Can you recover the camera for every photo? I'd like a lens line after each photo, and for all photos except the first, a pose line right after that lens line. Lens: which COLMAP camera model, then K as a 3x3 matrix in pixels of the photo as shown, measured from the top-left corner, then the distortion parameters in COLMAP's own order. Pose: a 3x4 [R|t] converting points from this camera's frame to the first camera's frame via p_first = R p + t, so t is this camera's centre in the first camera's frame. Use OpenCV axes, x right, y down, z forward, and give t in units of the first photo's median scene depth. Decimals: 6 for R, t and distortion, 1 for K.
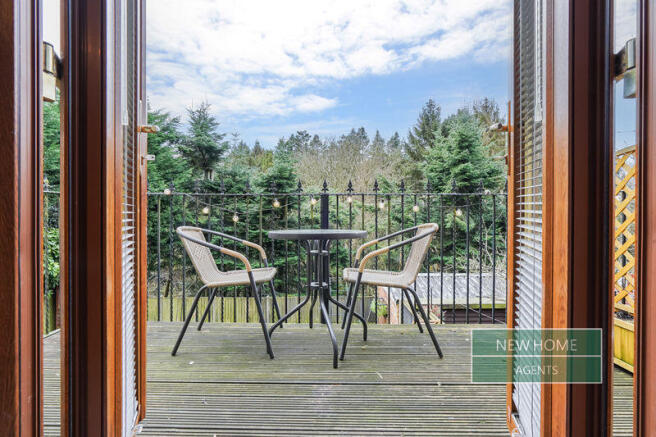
lens RADIAL K [[304.4, 0, 330.8], [0, 304.4, 213.1], [0, 0, 1]] dist [-0.011313, 0.004613]
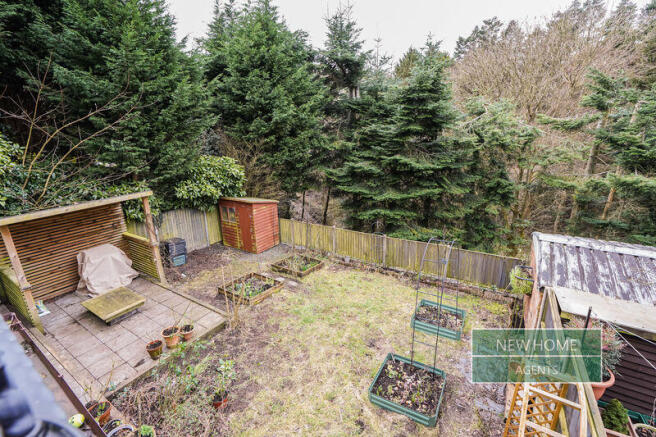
lens RADIAL K [[304.4, 0, 328.0], [0, 304.4, 212.3], [0, 0, 1]] dist [-0.011313, 0.004613]
pose [[0.840076, 0.121971, -0.528579, 0.075525], [0.024021, 0.965075, 0.260871, -0.018467], [0.541937, -0.231848, 0.807806, 0.133637]]
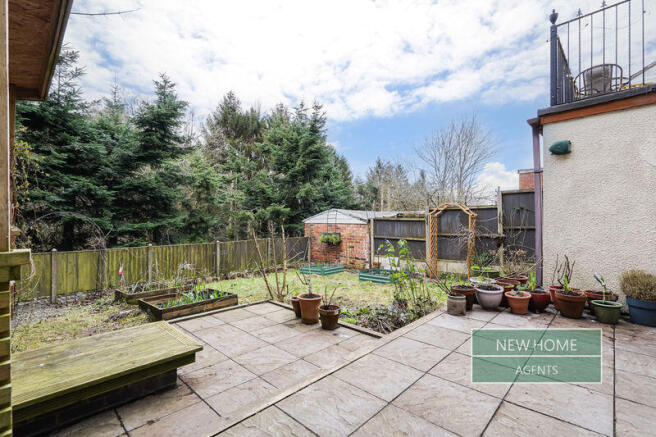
lens RADIAL K [[304.4, 0, 328.4], [0, 304.4, 221.7], [0, 0, 1]] dist [-0.011313, 0.004613]
pose [[0.684927, -0.007753, 0.728571, -0.399879], [0.011248, 0.999937, 0.000066, 0.143493], [-0.728525, 0.008150, 0.684971, 0.118048]]
